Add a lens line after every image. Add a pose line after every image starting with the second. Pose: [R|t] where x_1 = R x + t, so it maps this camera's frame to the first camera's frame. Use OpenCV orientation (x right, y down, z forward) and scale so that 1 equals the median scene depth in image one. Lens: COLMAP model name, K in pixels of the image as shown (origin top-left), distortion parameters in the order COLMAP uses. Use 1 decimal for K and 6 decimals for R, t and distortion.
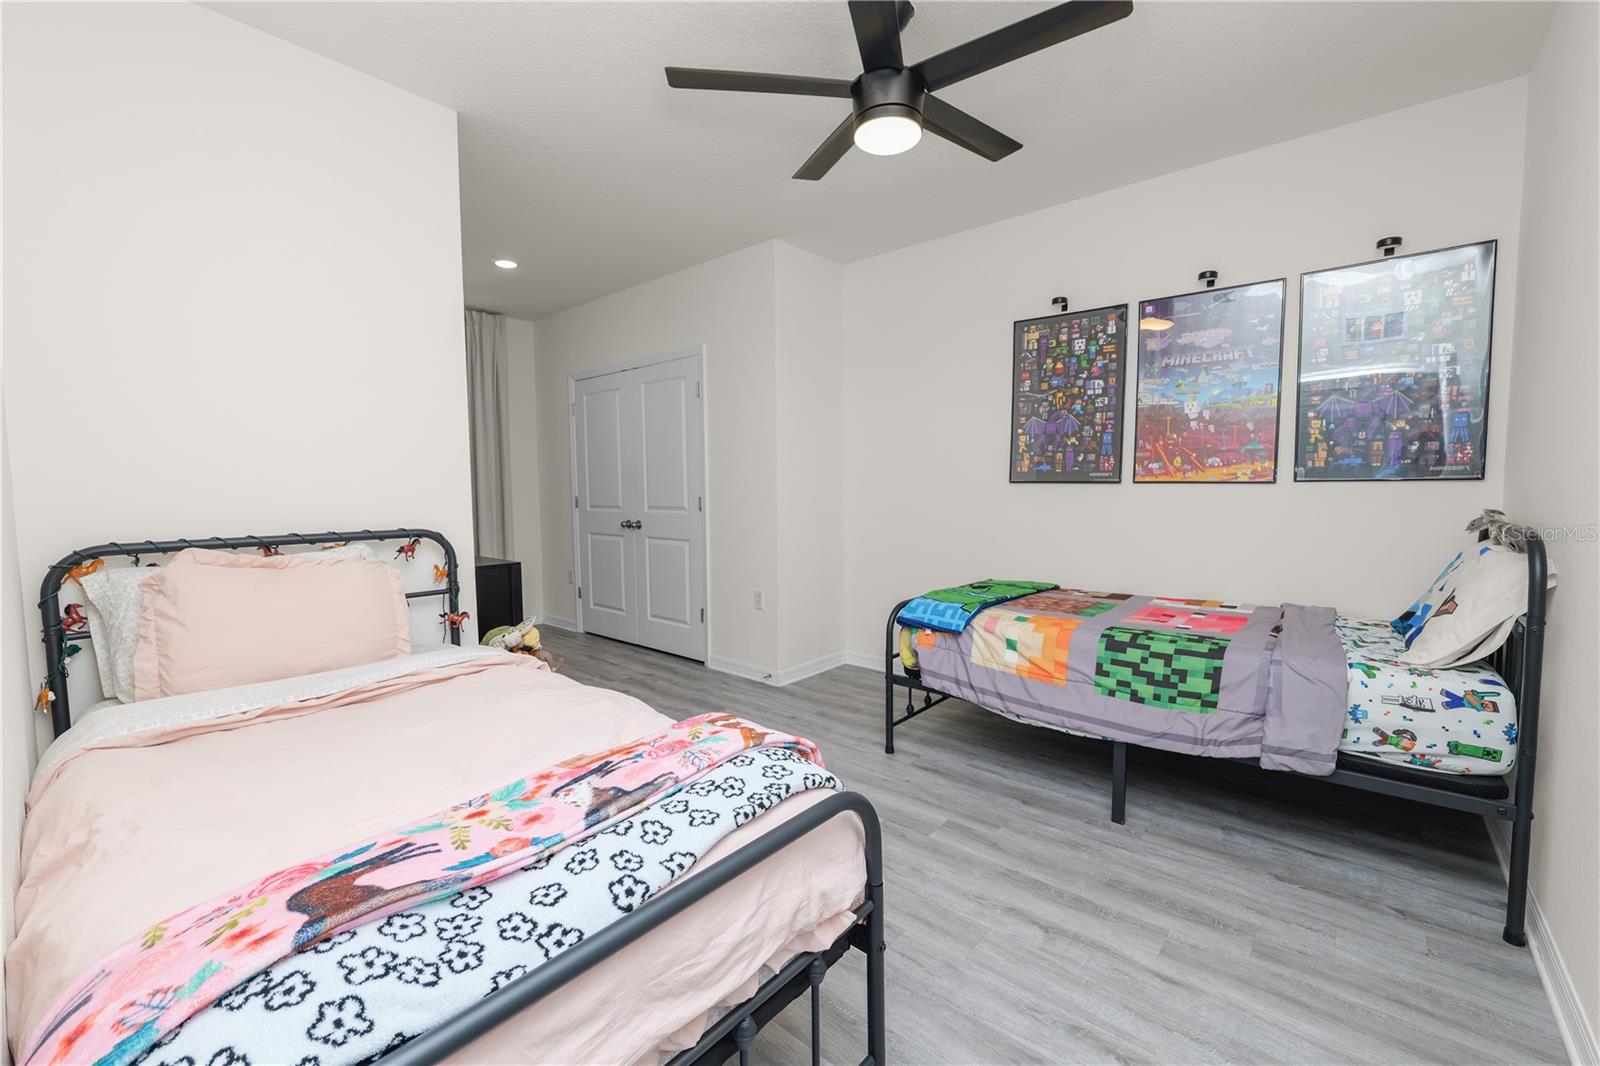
lens RADIAL K [[651.8, 0, 794.0], [0, 651.8, 528.4], [0, 0, 1]] dist [-0.011244, -0.000088]
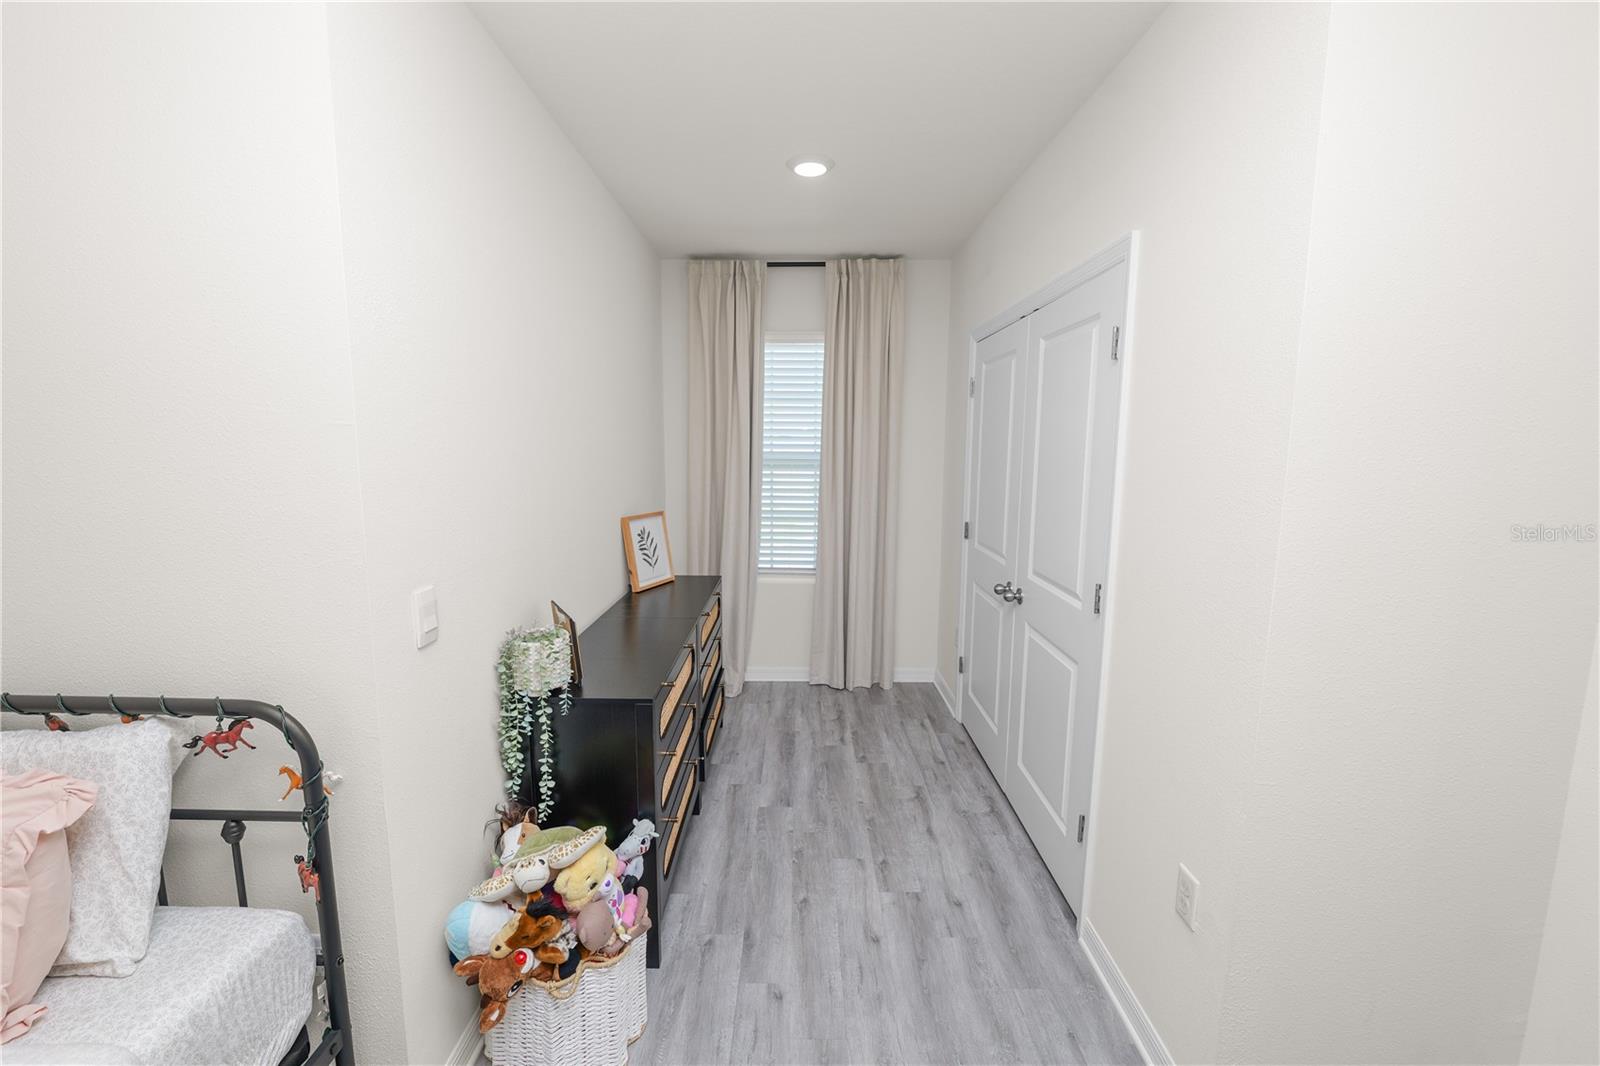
lens RADIAL K [[651.8, 0, 794.0], [0, 651.8, 528.4], [0, 0, 1]] dist [-0.011244, -0.000088]
pose [[0.653772, 0.109684, -0.748700, 0.052499], [-0.057076, 0.993768, 0.095747, -0.117977], [0.754536, -0.019864, 0.655958, 0.544575]]
